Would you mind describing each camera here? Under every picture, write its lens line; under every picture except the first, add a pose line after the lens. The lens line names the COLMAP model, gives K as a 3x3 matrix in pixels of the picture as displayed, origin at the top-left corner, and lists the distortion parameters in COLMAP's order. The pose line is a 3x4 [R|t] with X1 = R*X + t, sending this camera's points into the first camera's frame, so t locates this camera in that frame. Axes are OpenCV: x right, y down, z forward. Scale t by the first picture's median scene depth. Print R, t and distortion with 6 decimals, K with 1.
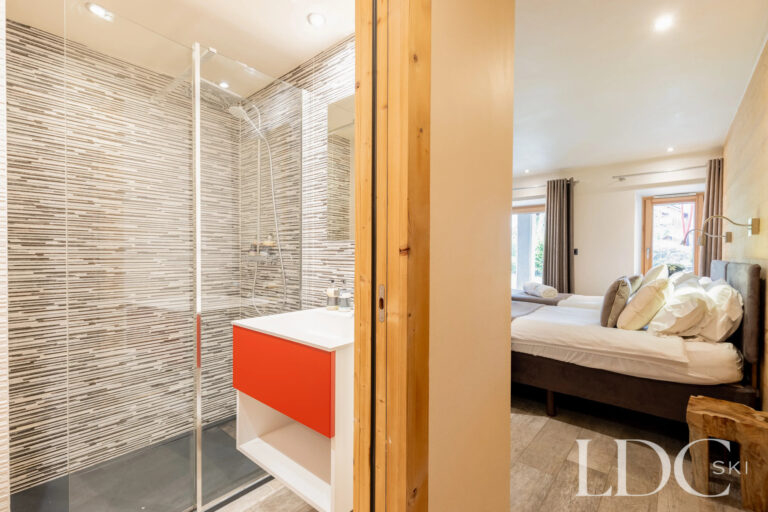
lens RADIAL K [[345.6, 0, 379.6], [0, 345.6, 257.9], [0, 0, 1]] dist [0.007512, -0.000824]
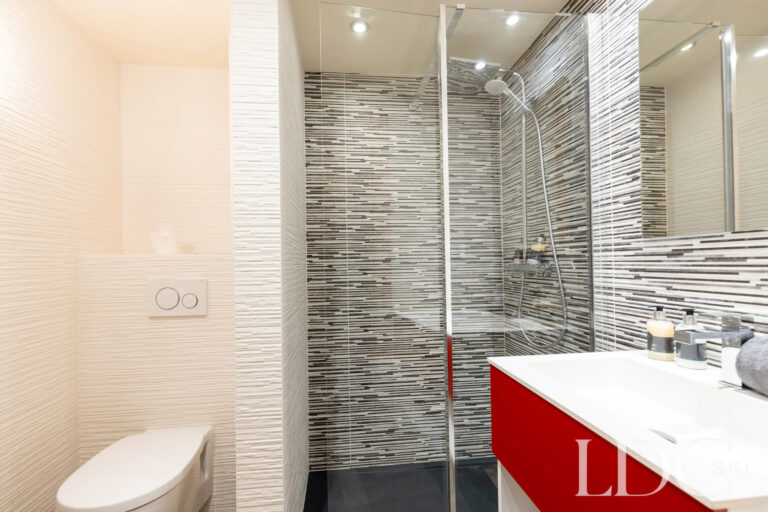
lens RADIAL K [[345.6, 0, 376.6], [0, 345.6, 259.3], [0, 0, 1]] dist [0.007512, -0.000824]
pose [[0.733892, -0.022639, -0.678889, -0.079212], [0.012681, 0.999727, -0.019630, -0.007444], [0.679148, 0.005798, 0.733978, 0.237434]]
